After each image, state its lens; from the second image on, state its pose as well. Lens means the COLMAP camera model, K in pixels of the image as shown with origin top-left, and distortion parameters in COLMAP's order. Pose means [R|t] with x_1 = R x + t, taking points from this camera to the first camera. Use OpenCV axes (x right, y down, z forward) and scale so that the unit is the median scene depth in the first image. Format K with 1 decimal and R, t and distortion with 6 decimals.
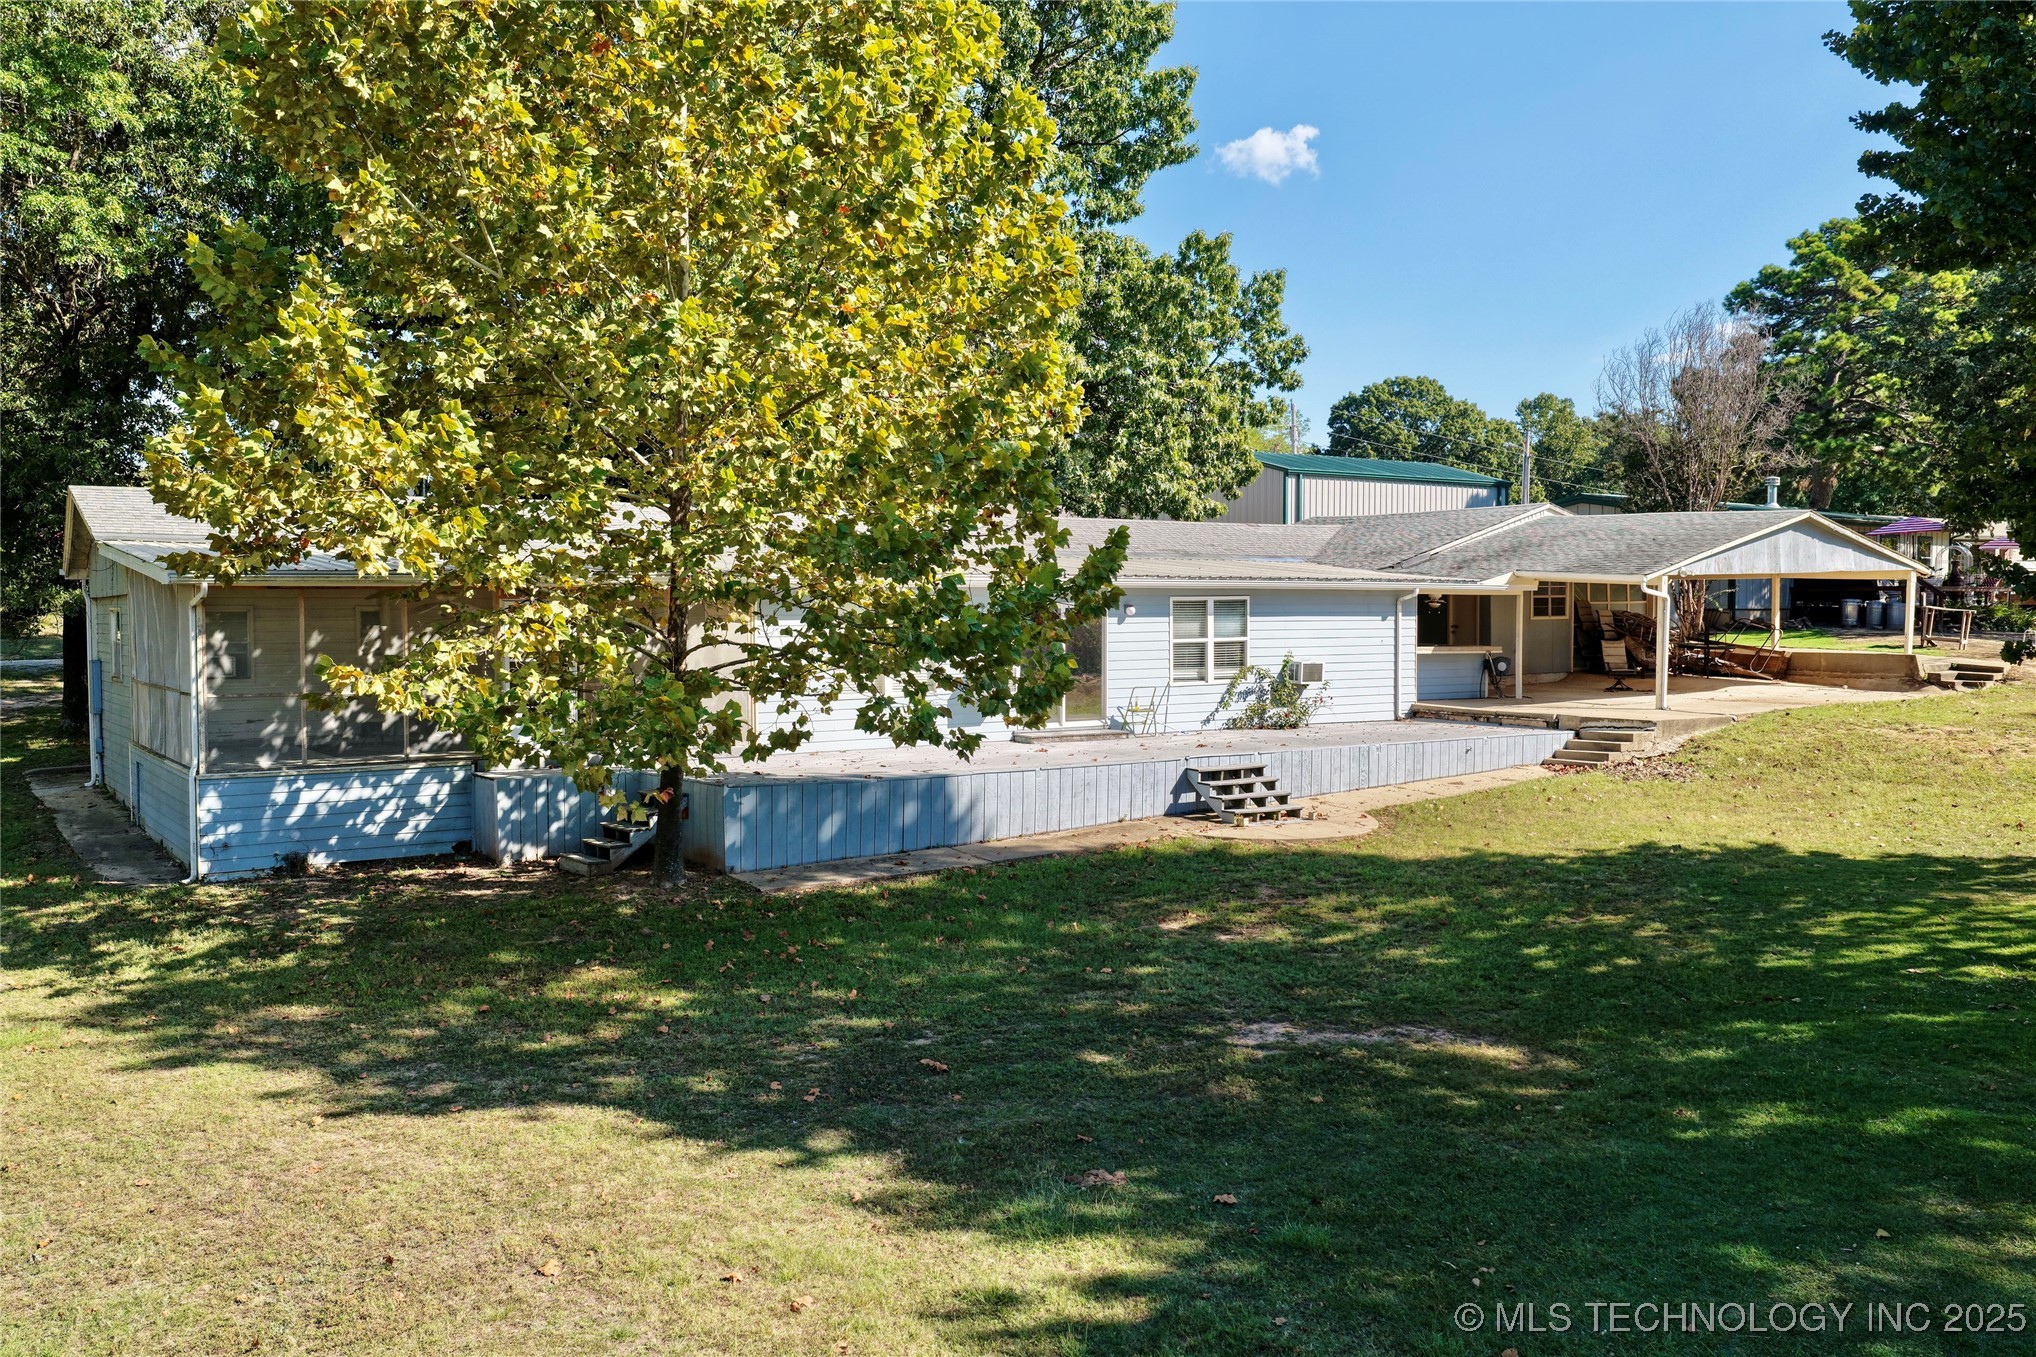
lens RADIAL K [[1665.0, 0, 1052.3], [0, 1665.0, 671.5], [0, 0, 1]] dist [0.000483, -0.002017]
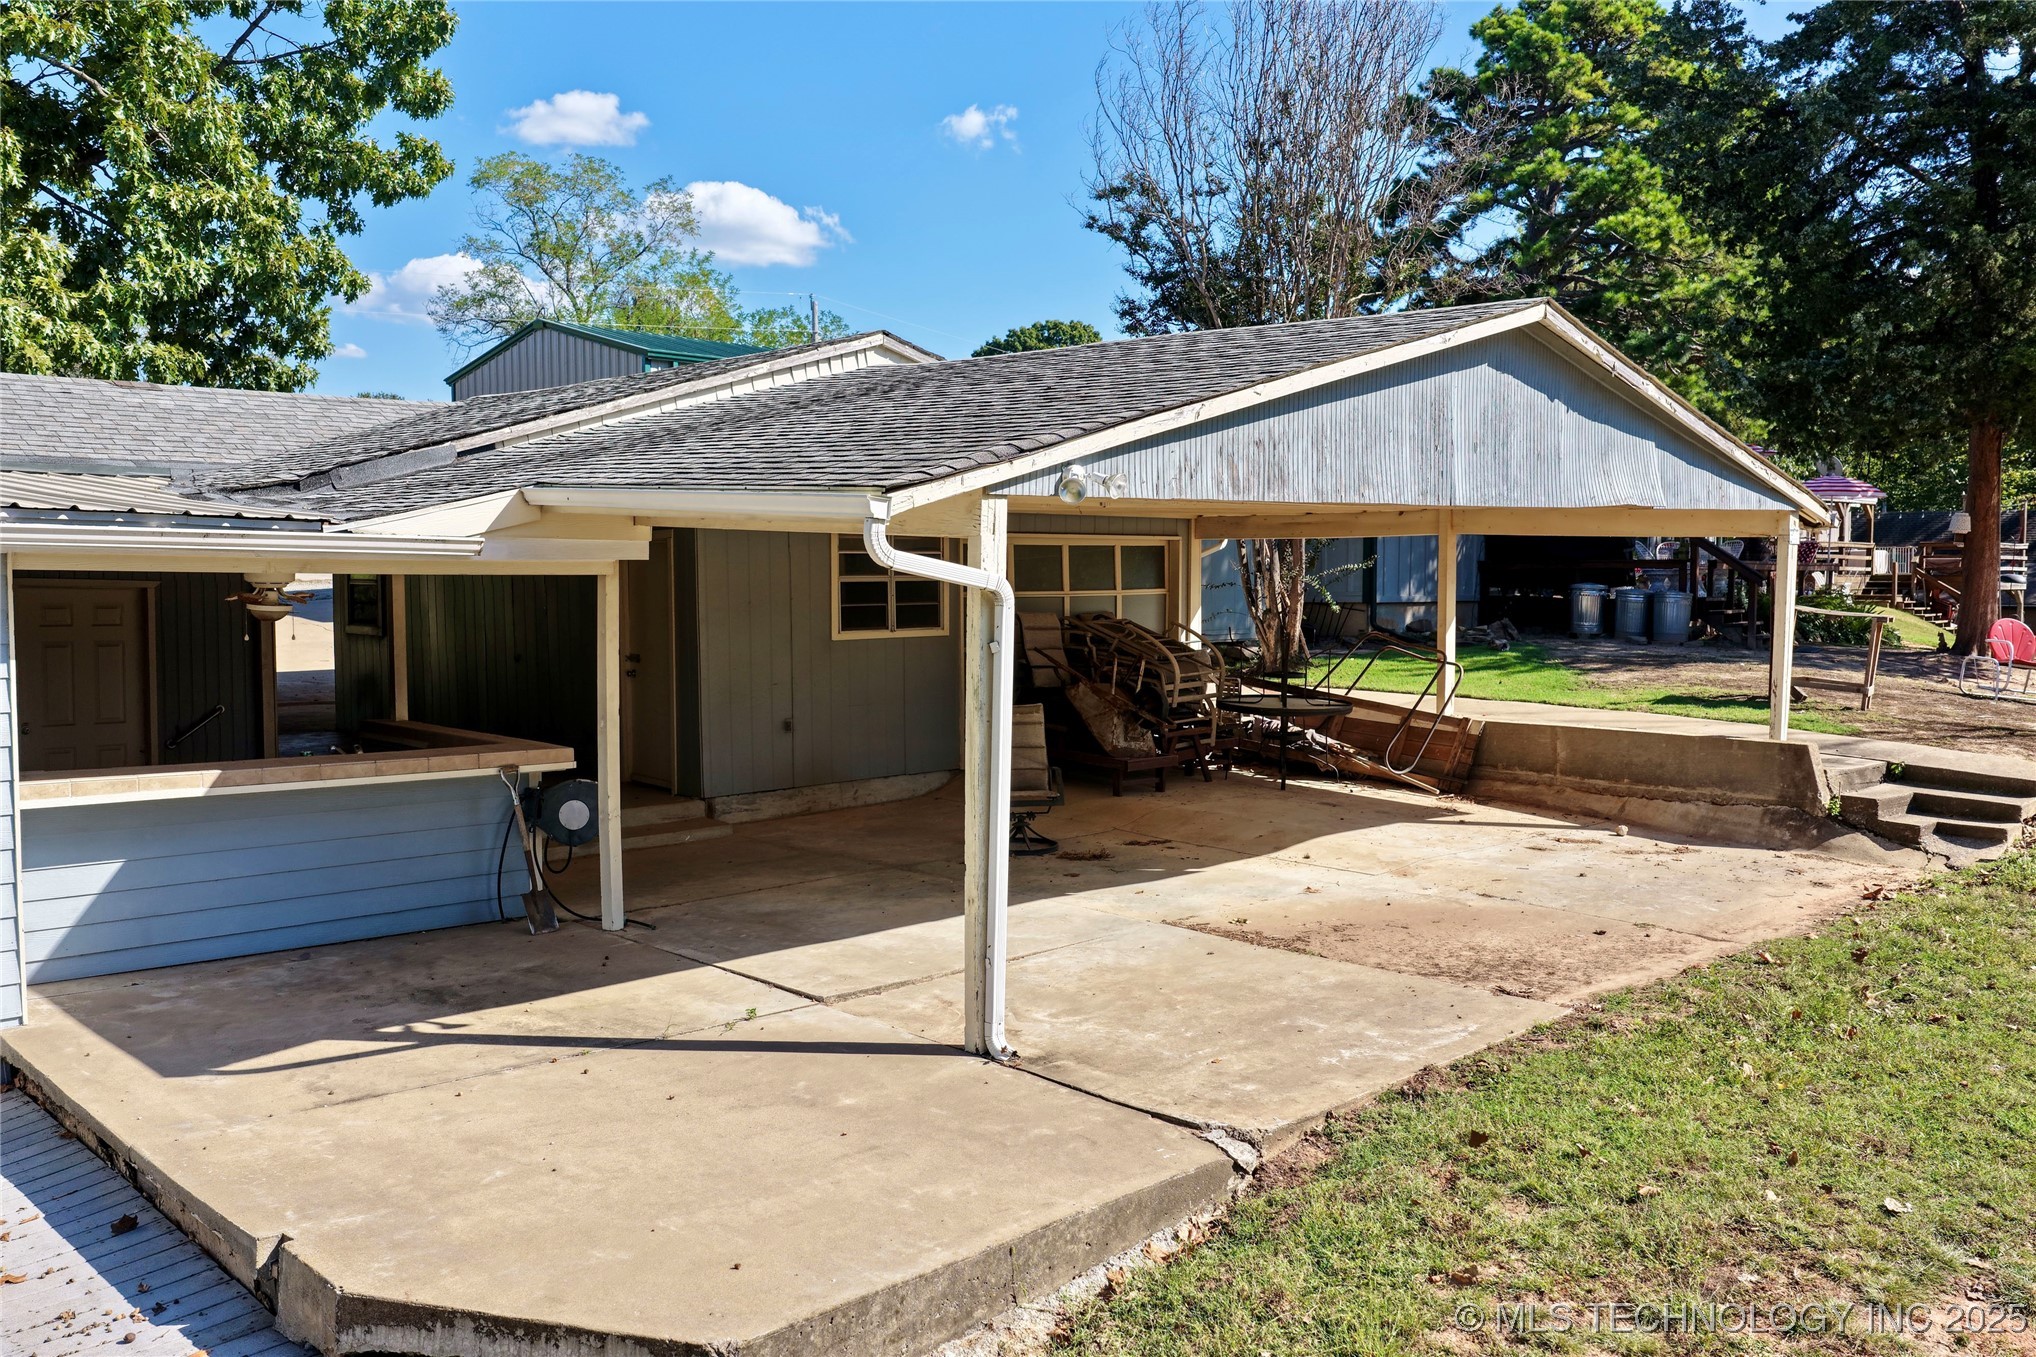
lens RADIAL K [[1675.9, 0, 1050.1], [0, 1675.9, 672.1], [0, 0, 1]] dist [-0.014910, 0.046234]
pose [[0.985681, -0.006221, 0.168504, 0.496575], [0.003784, 0.999884, 0.014778, -0.053475], [-0.168576, -0.013929, 0.985590, 1.126644]]
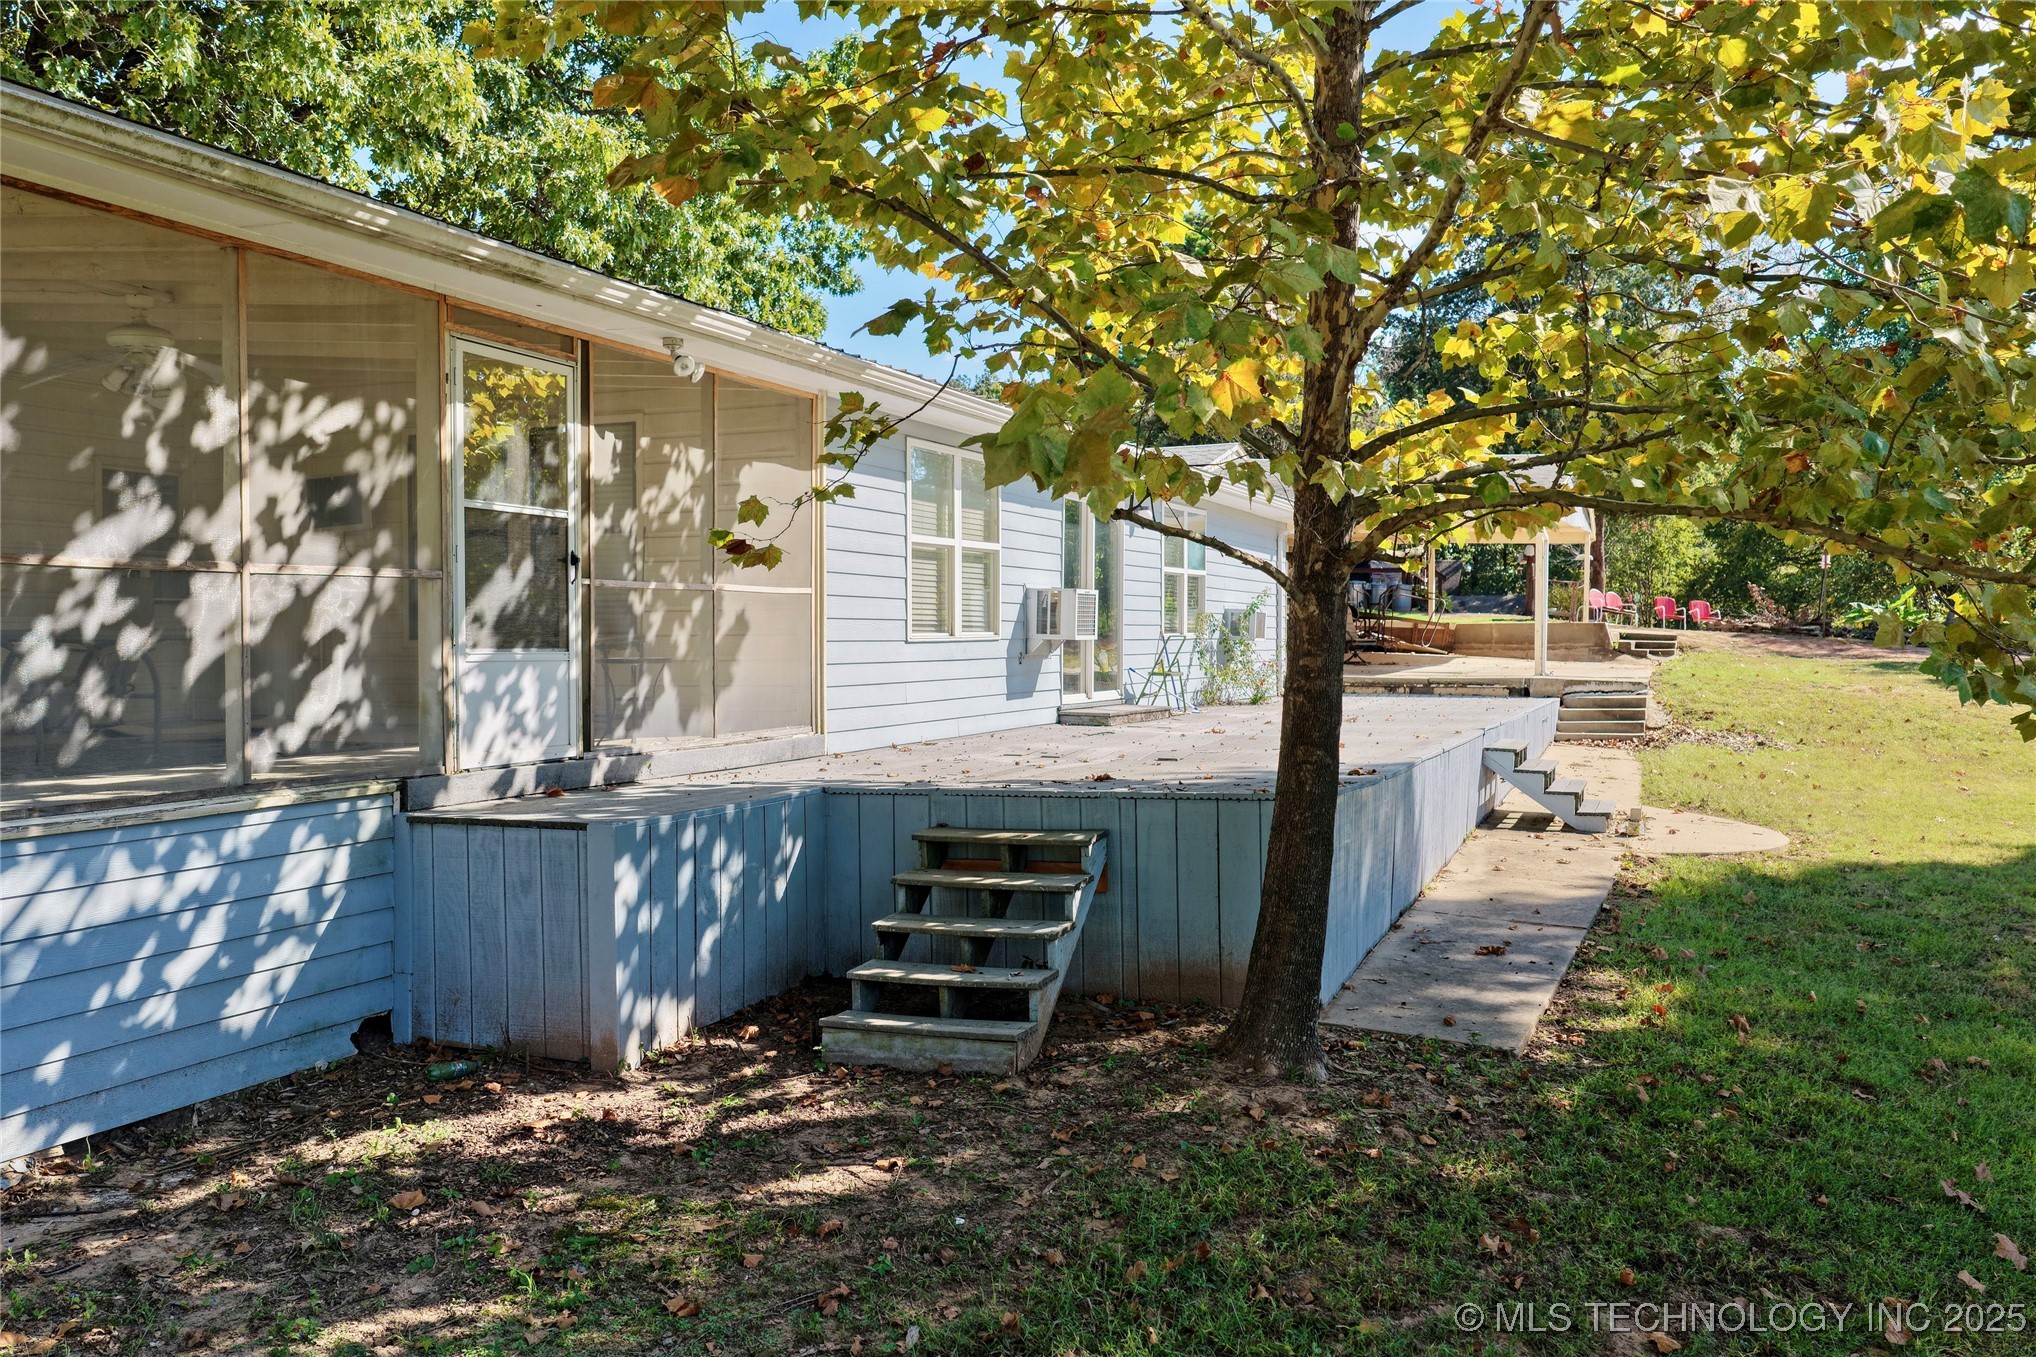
lens RADIAL K [[1675.9, 0, 1050.1], [0, 1675.9, 672.1], [0, 0, 1]] dist [-0.014910, 0.046234]
pose [[0.837773, -0.011041, 0.545907, -0.434272], [0.022334, 0.999652, -0.014056, 0.040456], [-0.545562, 0.023968, 0.837728, 0.646354]]
